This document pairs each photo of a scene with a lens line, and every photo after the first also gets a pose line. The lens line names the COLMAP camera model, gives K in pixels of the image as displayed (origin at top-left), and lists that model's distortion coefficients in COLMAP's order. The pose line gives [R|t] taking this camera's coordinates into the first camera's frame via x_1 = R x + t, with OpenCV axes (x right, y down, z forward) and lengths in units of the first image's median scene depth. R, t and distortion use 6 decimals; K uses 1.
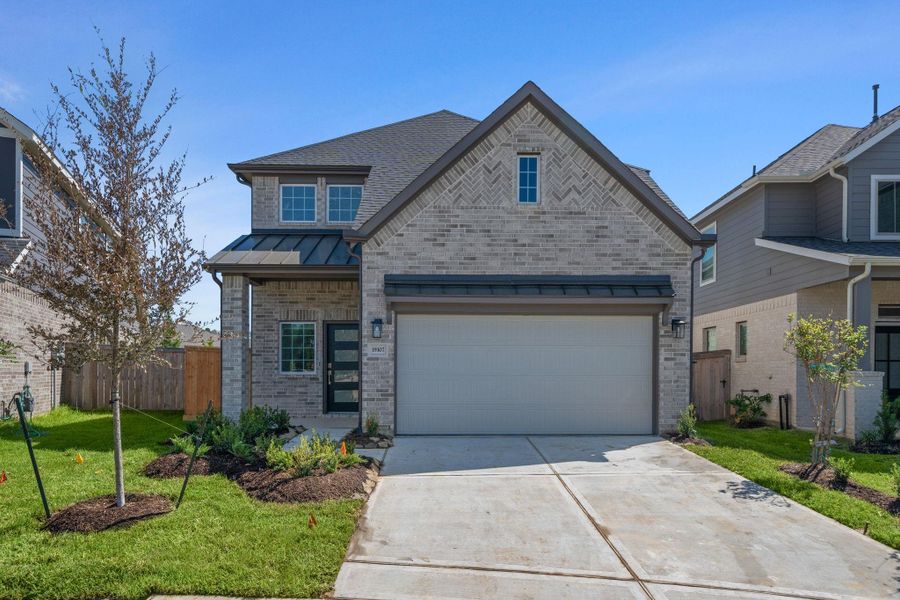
lens RADIAL K [[557.4, 0, 449.9], [0, 557.4, 334.8], [0, 0, 1]] dist [0.002897, 0.001743]
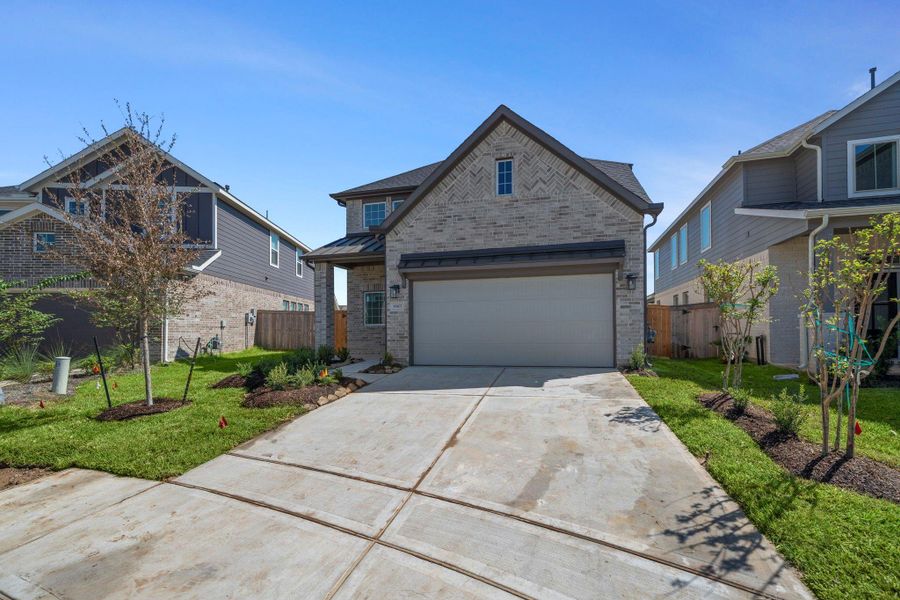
lens RADIAL K [[358.3, 0, 450.0], [0, 358.3, 302.9], [0, 0, 1]] dist [0.000344, -0.000266]
pose [[0.963441, -0.035692, -0.265533, 0.231624], [0.035134, 0.999359, -0.006854, 0.026796], [0.265607, -0.002726, 0.964077, 0.124251]]
